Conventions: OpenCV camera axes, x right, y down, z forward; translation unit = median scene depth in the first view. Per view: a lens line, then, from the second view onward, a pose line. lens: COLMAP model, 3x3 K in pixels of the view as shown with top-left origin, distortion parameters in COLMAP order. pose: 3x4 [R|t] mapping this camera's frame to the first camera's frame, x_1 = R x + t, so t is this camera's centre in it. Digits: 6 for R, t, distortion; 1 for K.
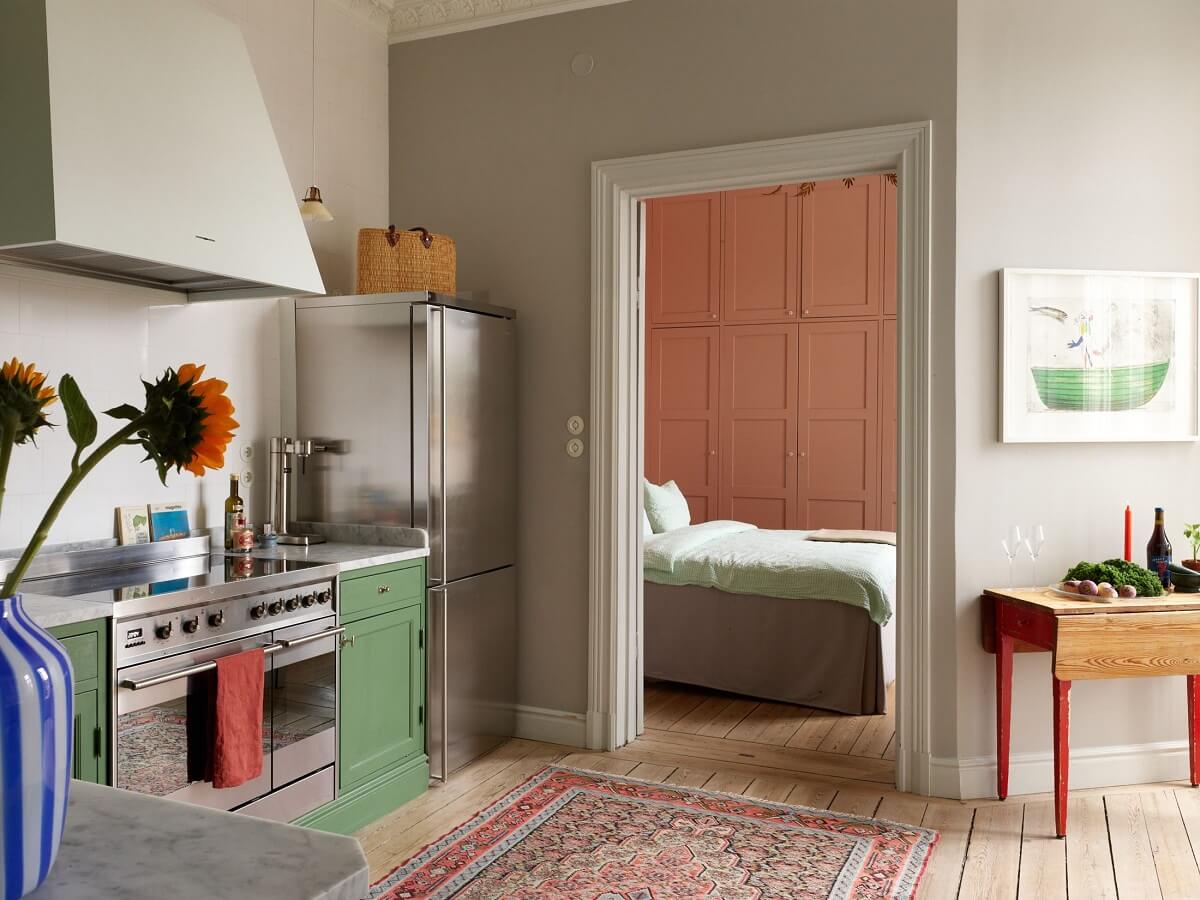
lens RADIAL K [[1013.2, 0, 591.9], [0, 1013.2, 447.2], [0, 0, 1]] dist [-0.025614, 0.010990]
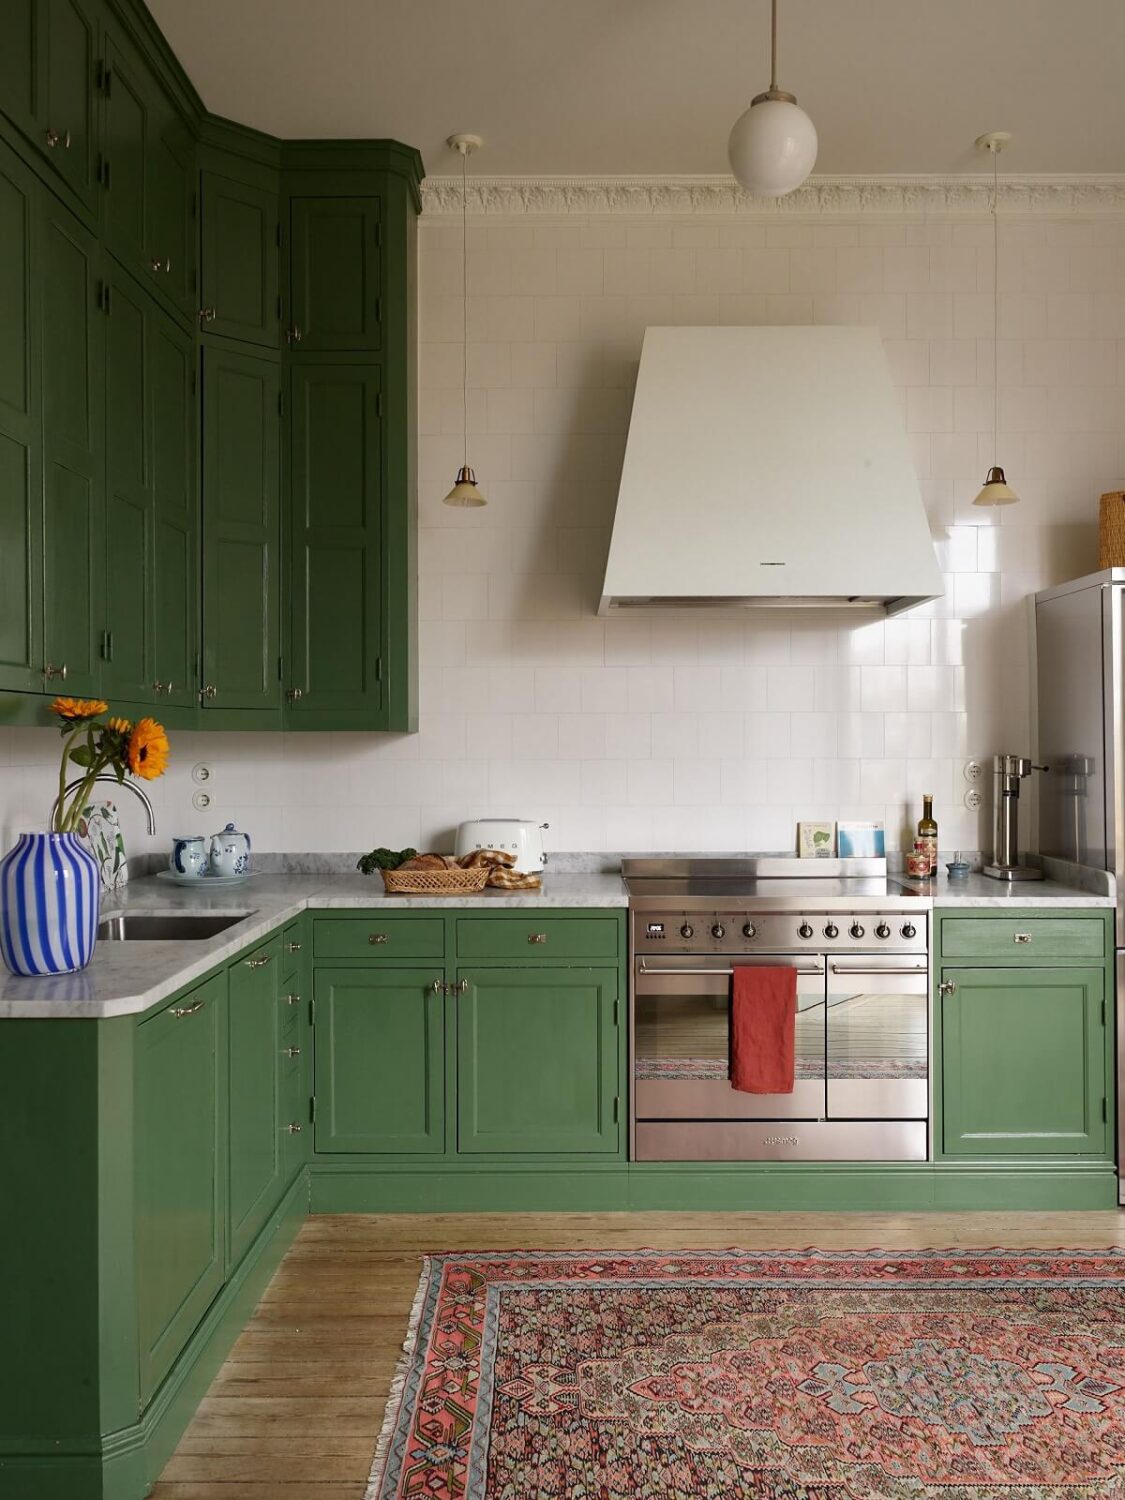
lens RADIAL K [[1266.5, 0, 557.2], [0, 1266.5, 752.9], [0, 0, 1]] dist [-0.025614, 0.010990]
pose [[0.407210, -0.001857, -0.913333, 0.613993], [-0.008507, 0.999947, -0.005826, -0.002496], [0.913295, 0.010142, 0.407172, 0.235996]]
